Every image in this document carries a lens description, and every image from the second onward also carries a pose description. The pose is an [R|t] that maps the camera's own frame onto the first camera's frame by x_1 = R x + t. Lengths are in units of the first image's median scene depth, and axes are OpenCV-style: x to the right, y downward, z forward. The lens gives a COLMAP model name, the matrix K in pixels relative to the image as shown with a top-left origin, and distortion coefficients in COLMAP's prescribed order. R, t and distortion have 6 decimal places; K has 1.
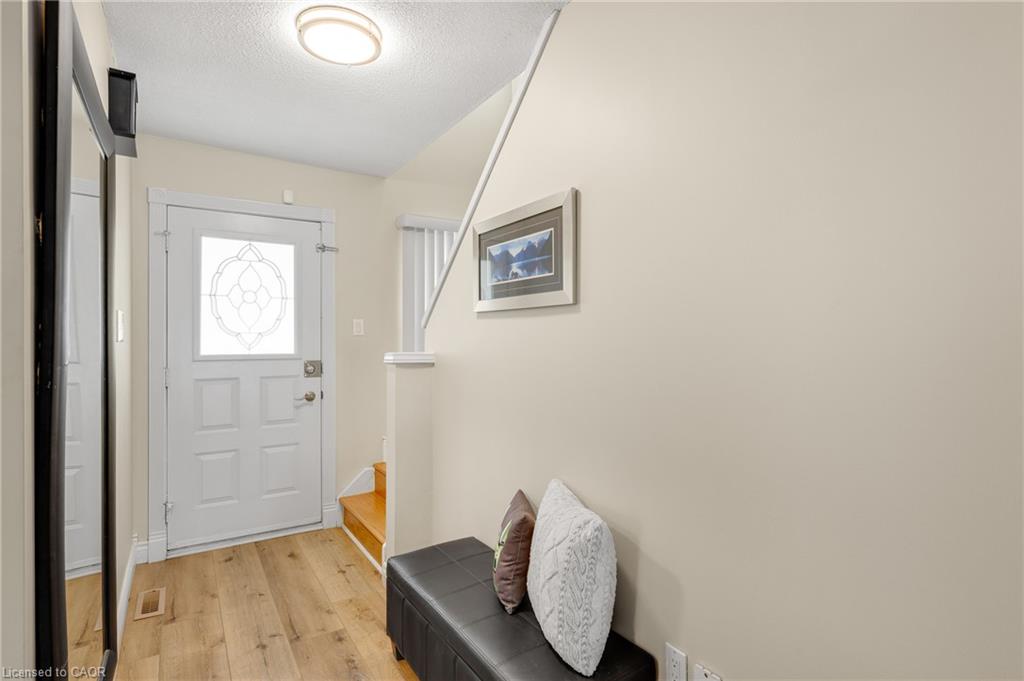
lens RADIAL K [[508.5, 0, 511.9], [0, 508.5, 334.7], [0, 0, 1]] dist [-0.002614, -0.000111]
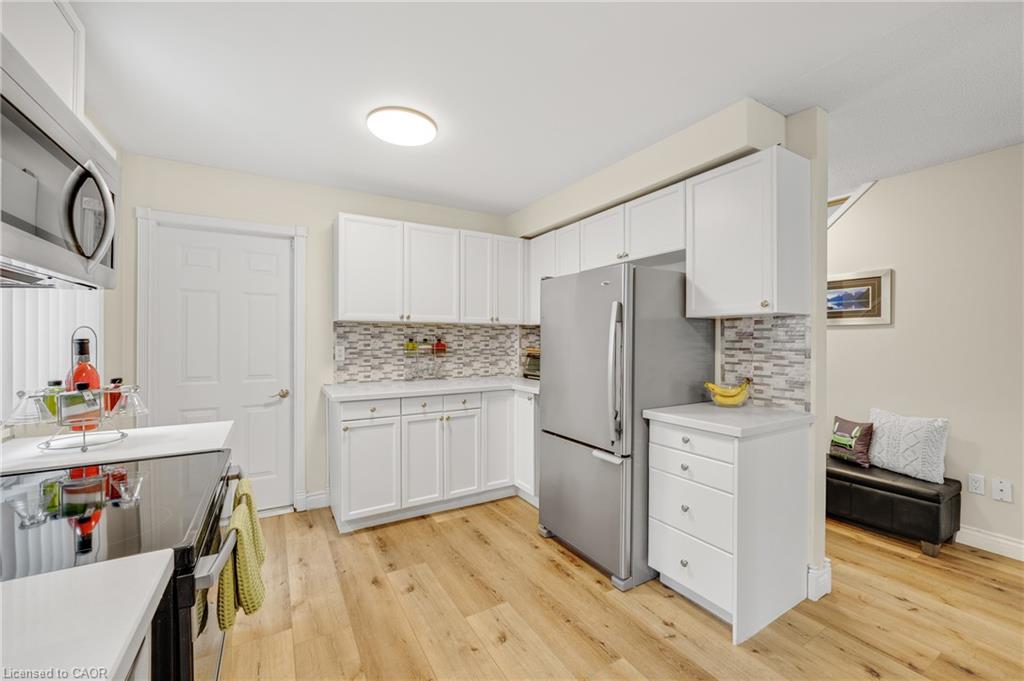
lens RADIAL K [[403.4, 0, 515.6], [0, 403.4, 341.6], [0, 0, 1]] dist [-0.009516, 0.000414]
pose [[0.999236, 0.001769, -0.039051, -1.170822], [-0.001276, 0.999919, 0.012627, -0.005560], [0.039070, -0.012567, 0.999157, -0.614363]]
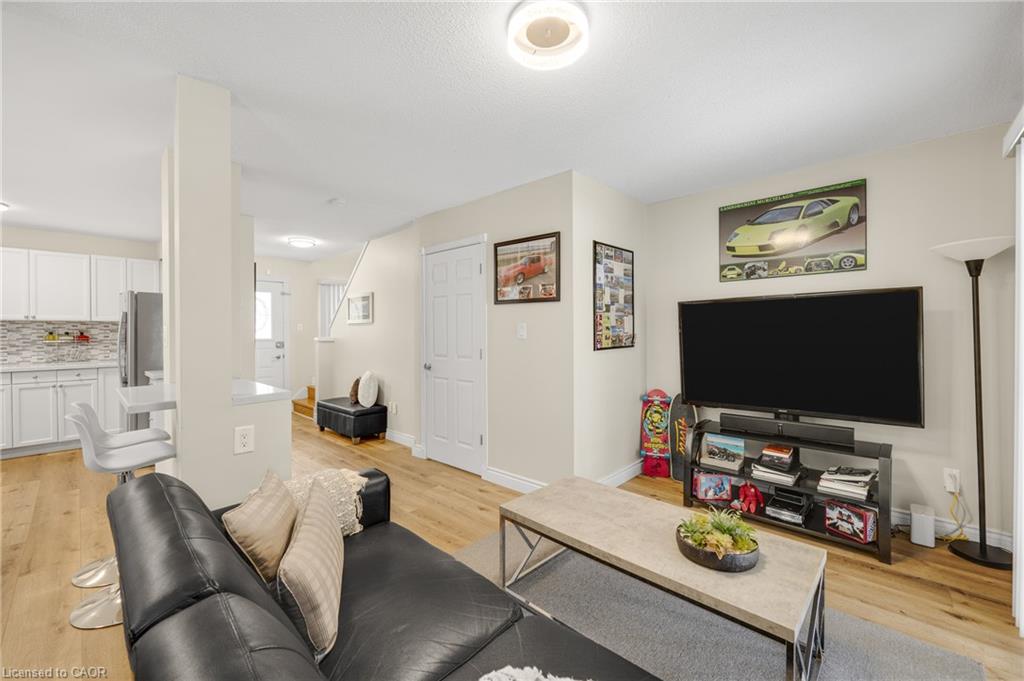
lens RADIAL K [[403.4, 0, 513.4], [0, 403.4, 333.0], [0, 0, 1]] dist [-0.009516, 0.000414]
pose [[0.970318, -0.003417, 0.241807, 0.352773], [0.000601, 0.999931, 0.011719, -0.016079], [-0.241830, -0.011226, 0.970254, -1.811121]]
